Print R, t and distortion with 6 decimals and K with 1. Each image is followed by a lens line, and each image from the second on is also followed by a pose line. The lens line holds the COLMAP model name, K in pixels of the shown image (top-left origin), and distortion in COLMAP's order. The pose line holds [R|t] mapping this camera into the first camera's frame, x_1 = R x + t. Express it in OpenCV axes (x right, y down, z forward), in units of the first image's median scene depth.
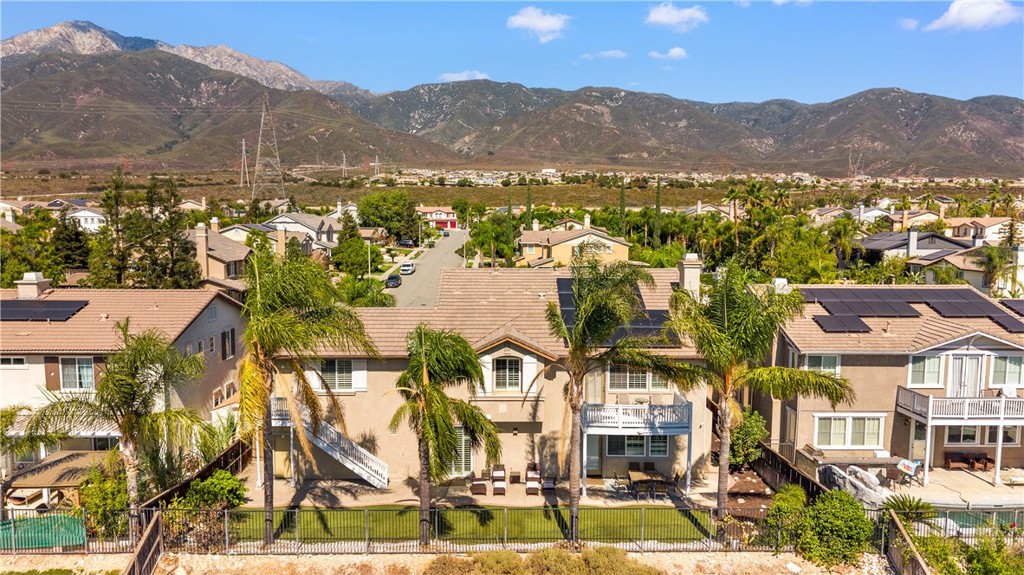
lens RADIAL K [[754.5, 0, 512.0], [0, 754.5, 287.5], [0, 0, 1]] dist [0.020034, -0.004643]
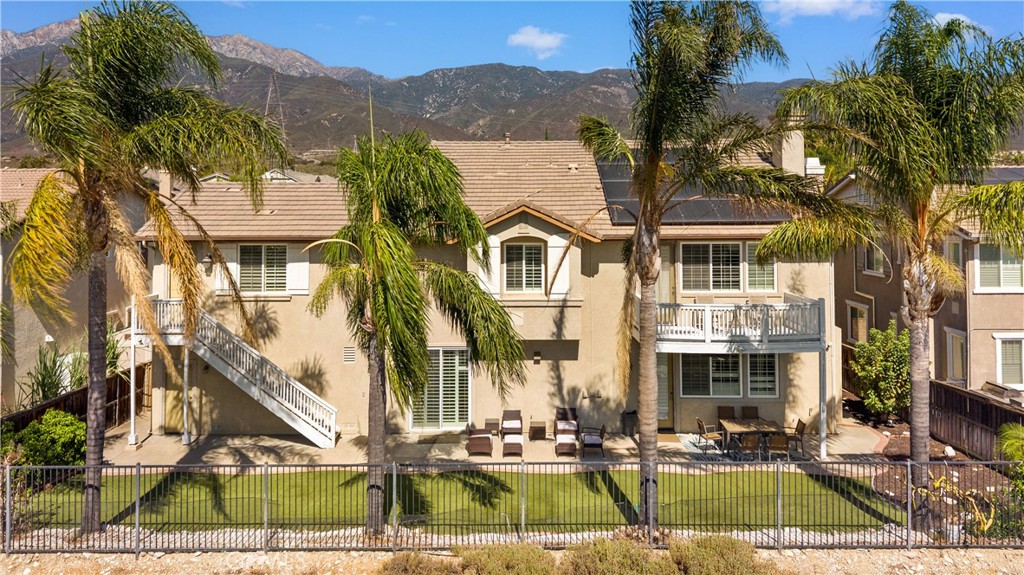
lens RADIAL K [[576.1, 0, 513.5], [0, 576.1, 287.0], [0, 0, 1]] dist [0.004779, 0.001583]
pose [[0.999667, -0.009234, -0.024112, -0.003507], [0.006192, 0.992349, -0.123310, 0.191891], [0.025066, 0.123119, 0.992075, 0.506951]]
